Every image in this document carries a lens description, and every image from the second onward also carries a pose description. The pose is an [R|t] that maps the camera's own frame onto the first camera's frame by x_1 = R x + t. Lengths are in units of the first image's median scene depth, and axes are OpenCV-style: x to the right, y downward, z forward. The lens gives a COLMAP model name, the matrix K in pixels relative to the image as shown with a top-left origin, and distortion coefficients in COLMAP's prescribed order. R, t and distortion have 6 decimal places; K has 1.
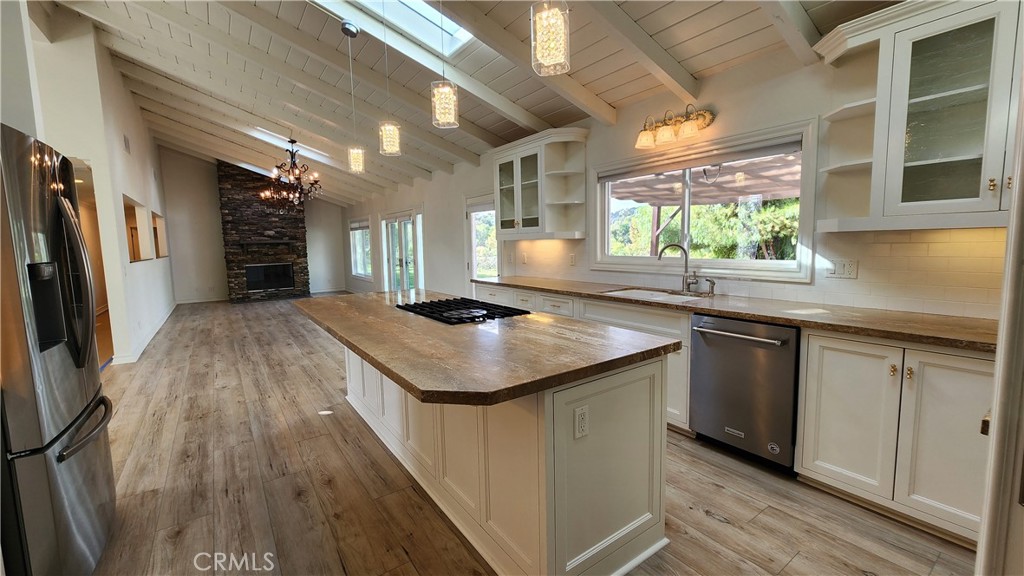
lens RADIAL K [[420.1, 0, 514.1], [0, 420.1, 283.4], [0, 0, 1]] dist [-0.001300, 0.000005]
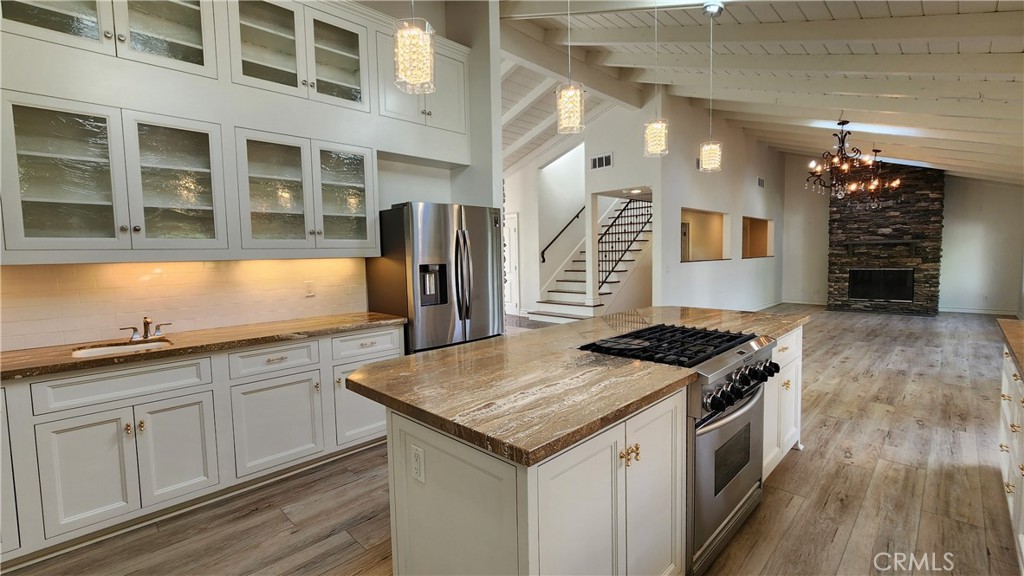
lens RADIAL K [[445.7, 0, 511.8], [0, 445.7, 285.6], [0, 0, 1]] dist [-0.000217, 0.000032]
pose [[0.163308, 0.088954, -0.982557, 0.202456], [-0.082336, 0.993681, 0.076277, -0.026199], [0.983133, 0.068443, 0.169600, 0.184486]]
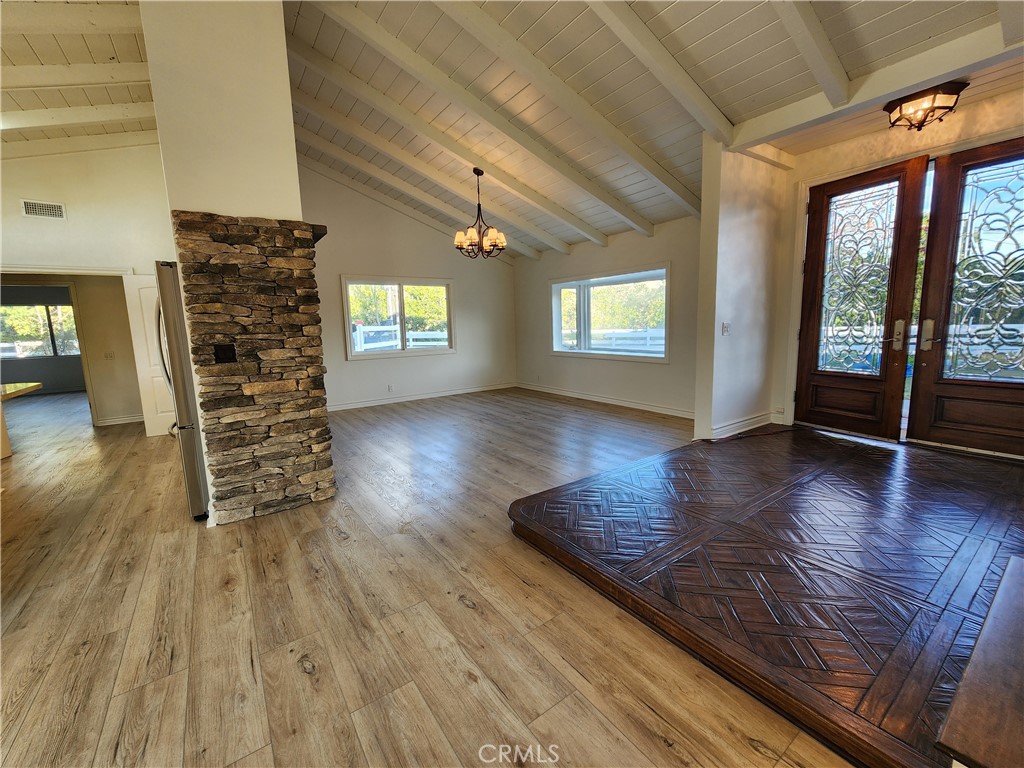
lens RADIAL K [[418.2, 0, 512.5], [0, 418.2, 382.2], [0, 0, 1]] dist [0.002429, -0.000097]
pose [[-0.999149, 0.040957, 0.004875, -0.522807], [0.040957, 0.971235, 0.234576, -0.044113], [0.004873, 0.234576, -0.972086, 0.576637]]
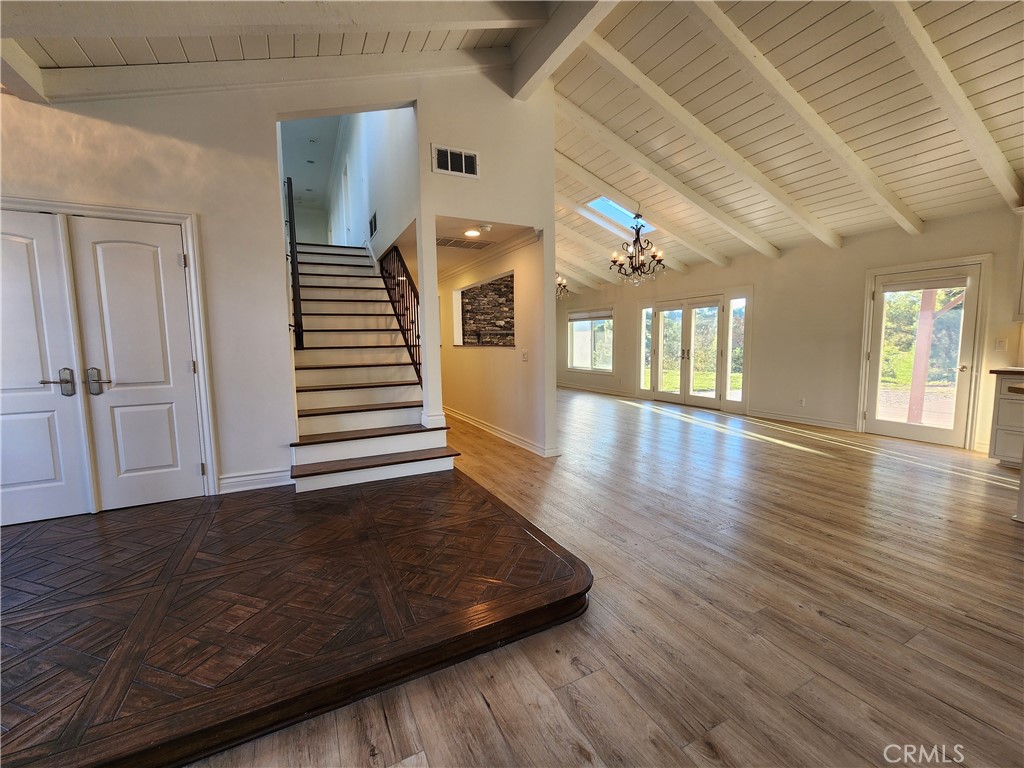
lens RADIAL K [[418.2, 0, 507.3], [0, 418.2, 383.9], [0, 0, 1]] dist [0.002429, -0.000097]
pose [[0.988480, 0.023181, -0.149569, -0.526033], [-0.022585, 0.999729, 0.005683, 0.019155], [0.149660, -0.002240, 0.988735, 0.052606]]
